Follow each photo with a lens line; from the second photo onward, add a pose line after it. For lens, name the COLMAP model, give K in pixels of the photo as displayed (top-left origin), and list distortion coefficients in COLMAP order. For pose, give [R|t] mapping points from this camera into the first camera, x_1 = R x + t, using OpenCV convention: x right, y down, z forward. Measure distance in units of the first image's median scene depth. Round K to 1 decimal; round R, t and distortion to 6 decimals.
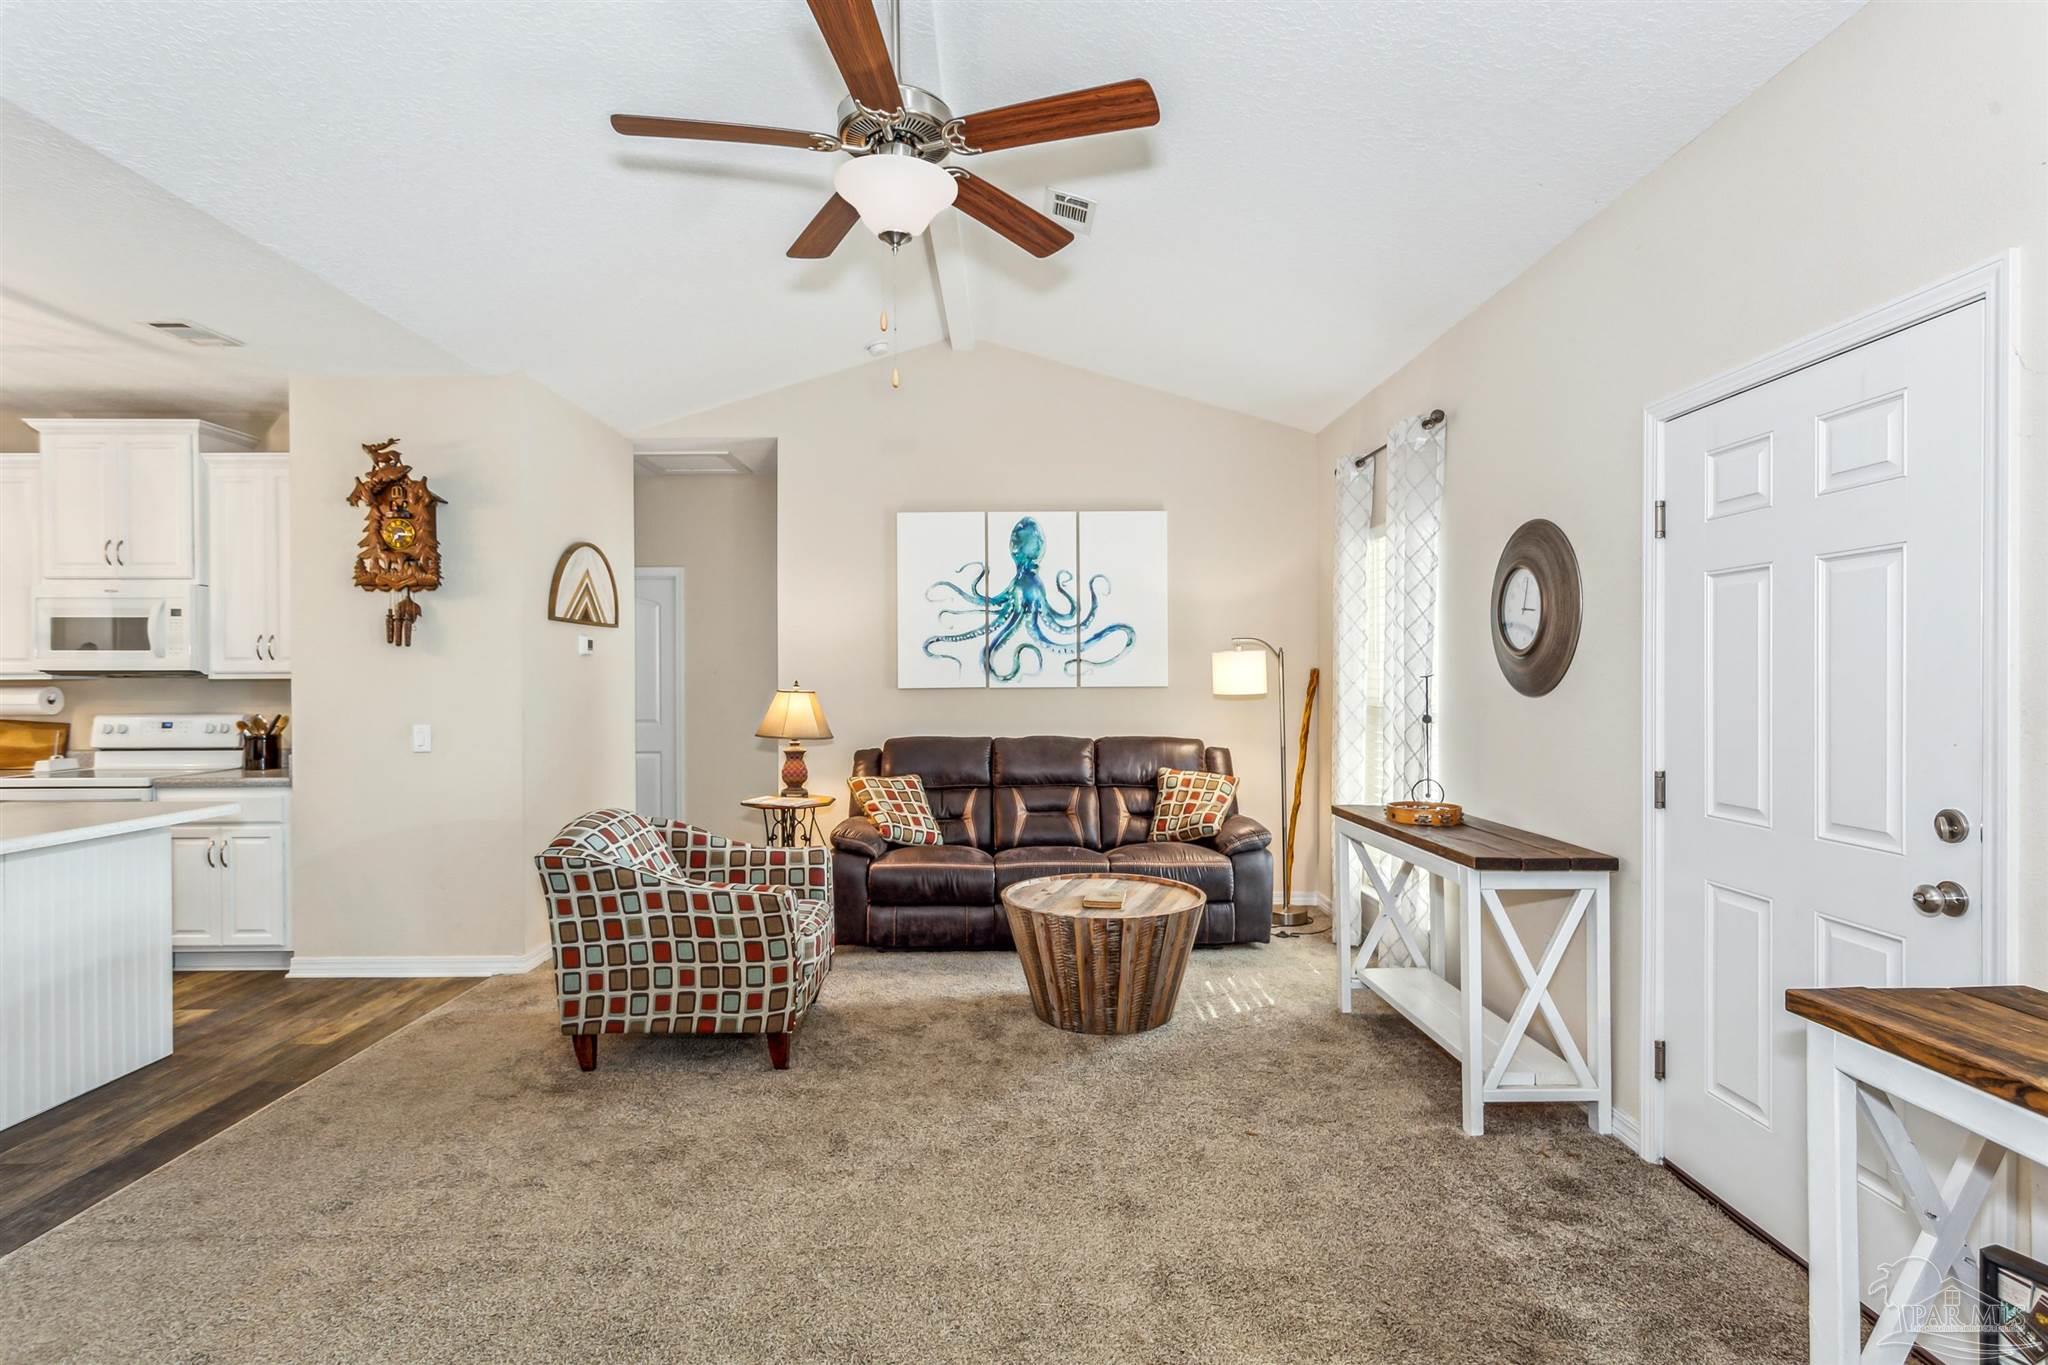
lens RADIAL K [[1017.9, 0, 1016.3], [0, 1017.9, 682.9], [0, 0, 1]] dist [0.002974, 0.001317]
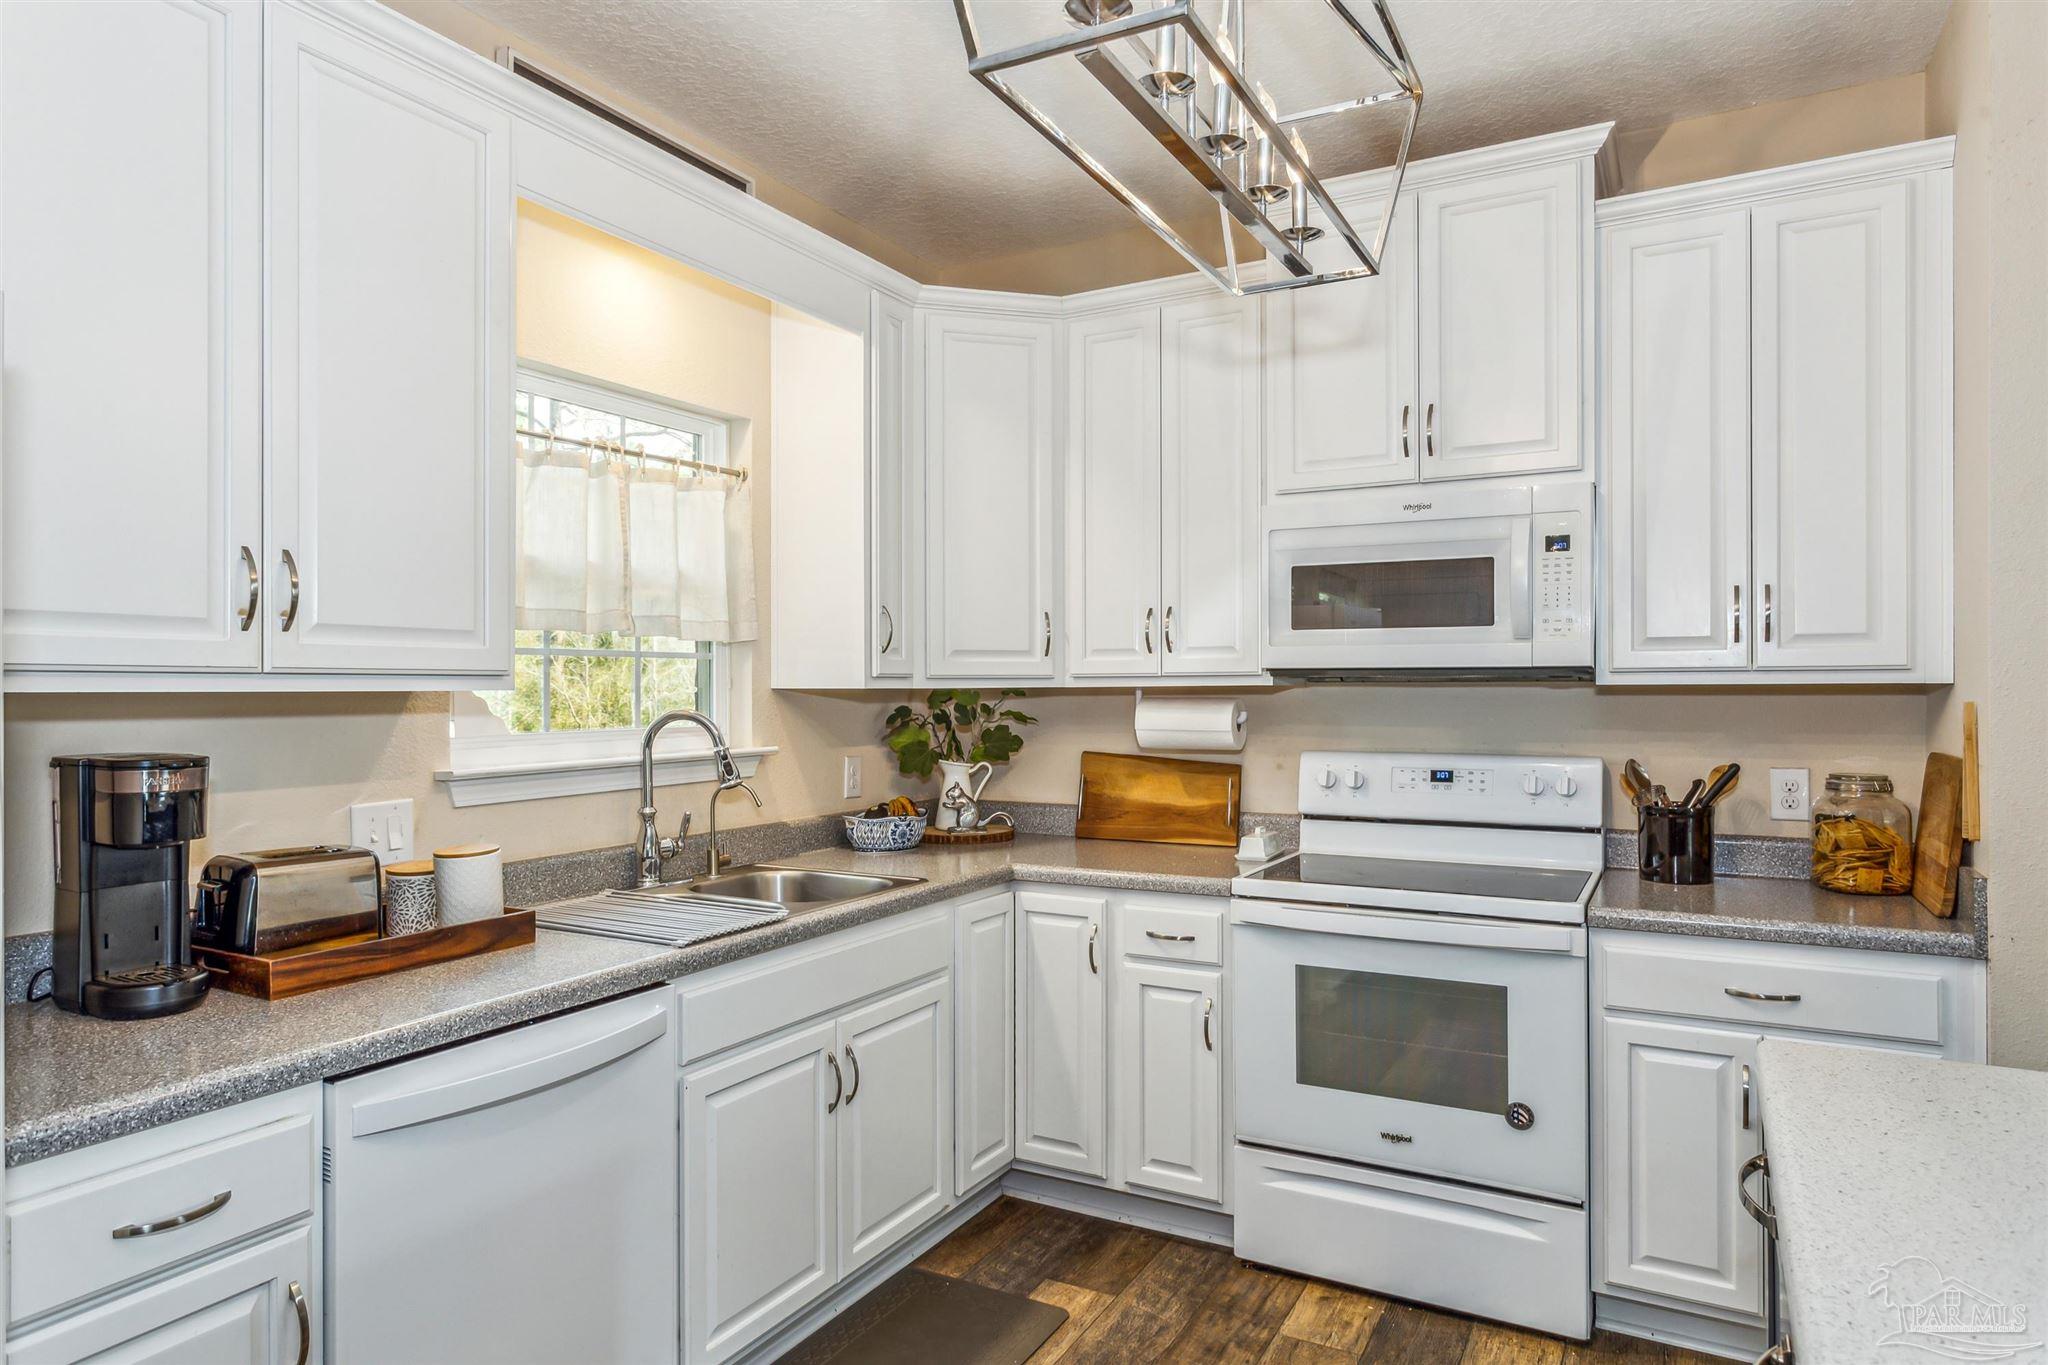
lens RADIAL K [[1218.0, 0, 1012.9], [0, 1218.0, 685.5], [0, 0, 1]] dist [-0.000375, 0.001410]
pose [[0.871408, -0.000008, -0.490560, -0.761020], [-0.002612, 0.999986, -0.004657, -0.000066], [0.490553, 0.005340, 0.871395, 0.387047]]
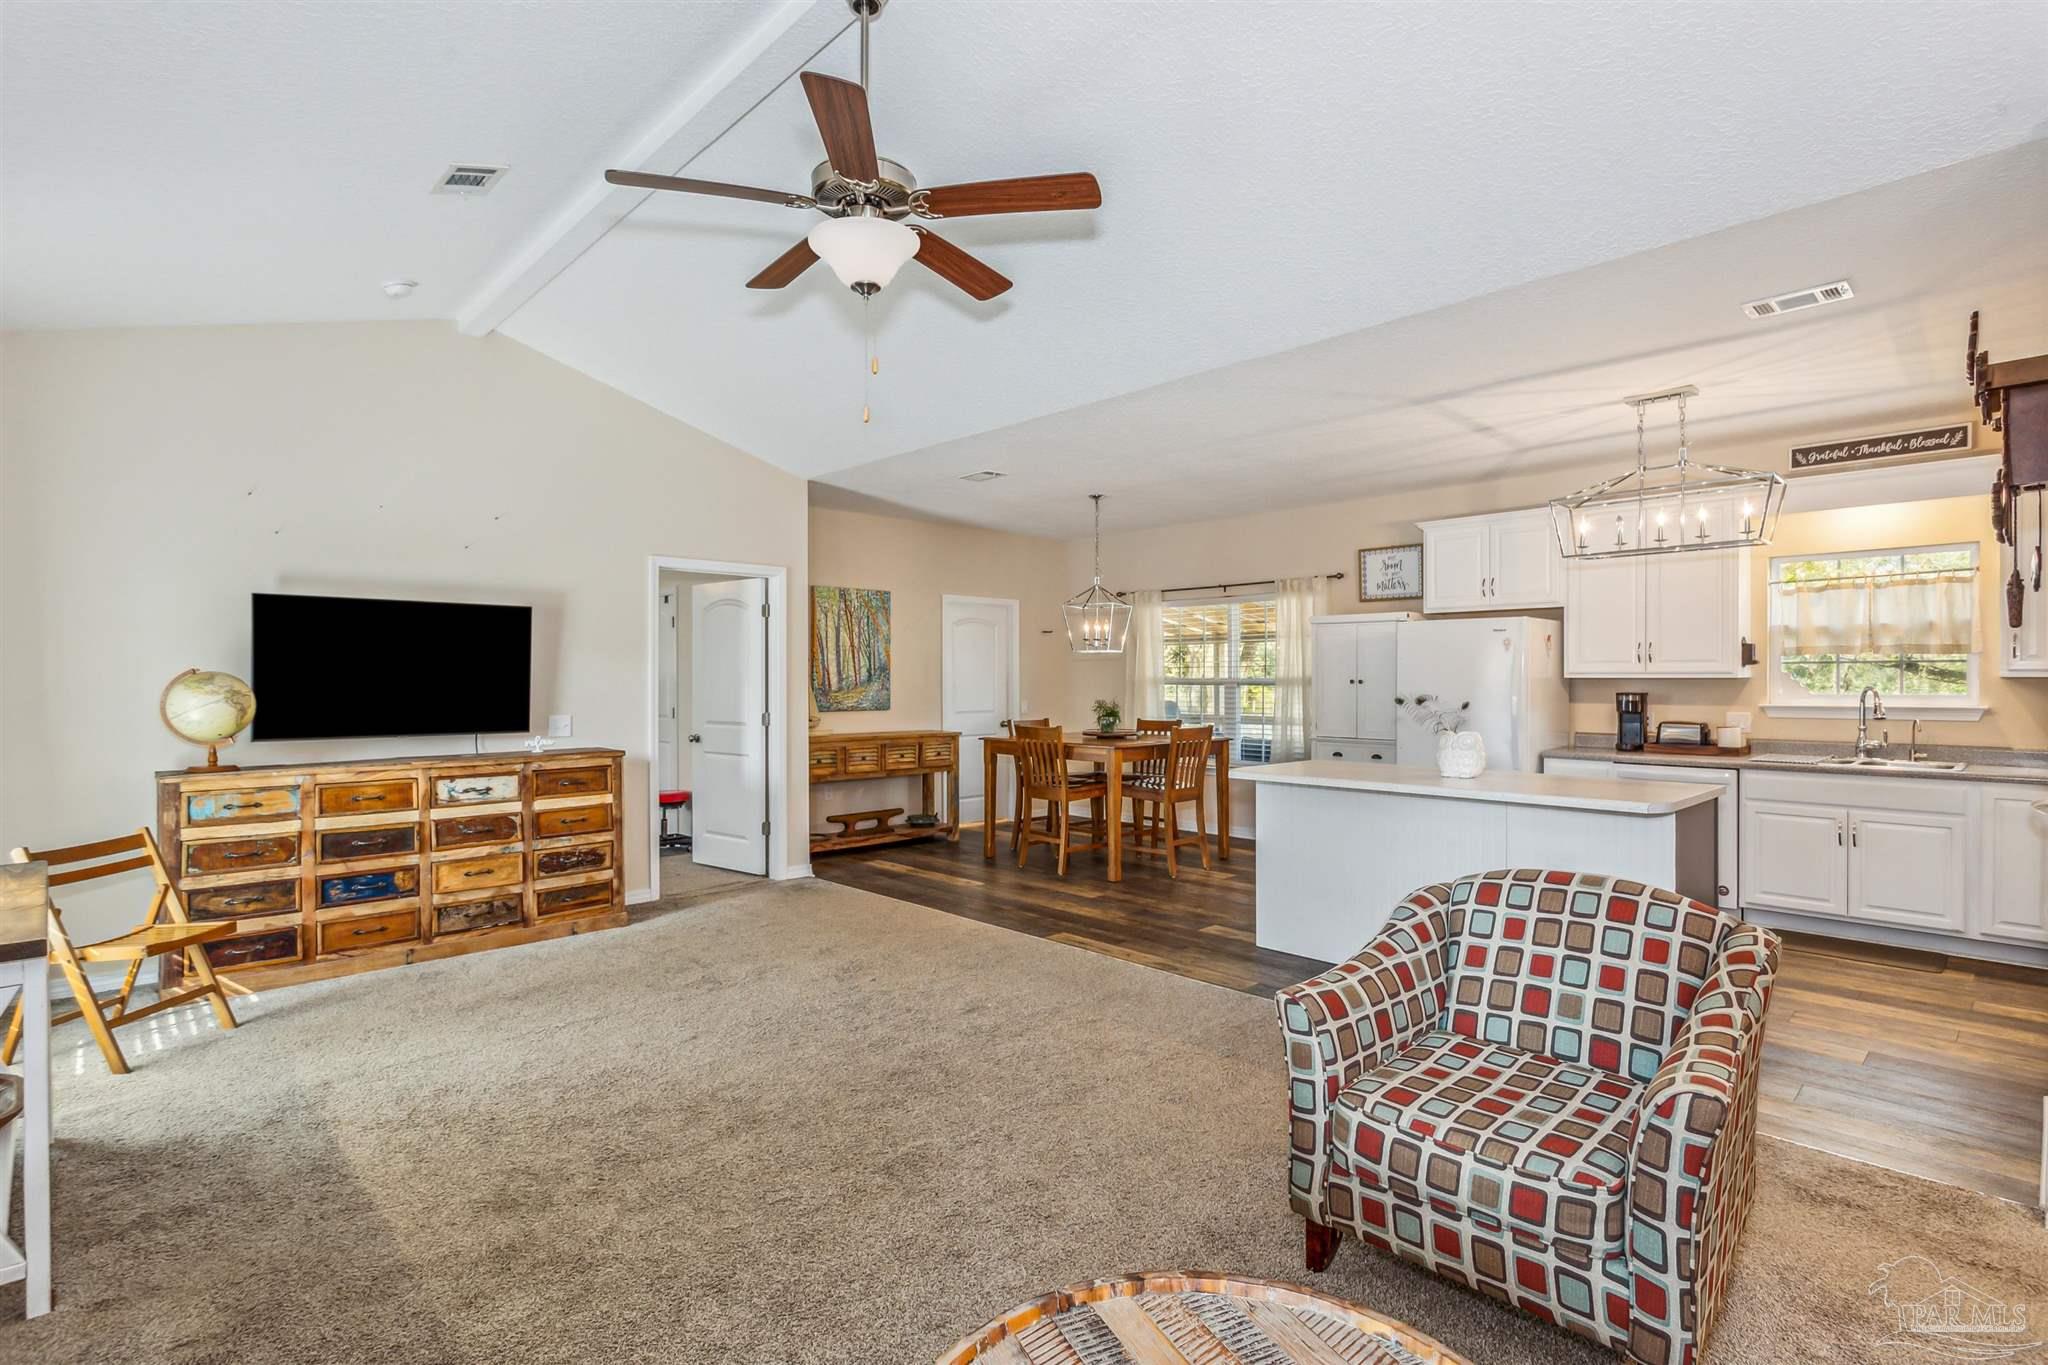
lens RADIAL K [[991.9, 0, 1025.4], [0, 991.9, 682.5], [0, 0, 1]] dist [-0.003077, 0.010130]
pose [[-0.726004, 0.010018, -0.687618, 0.256367], [0.002043, 0.999921, 0.012412, -0.010174], [0.687688, 0.007607, -0.725967, 0.955973]]
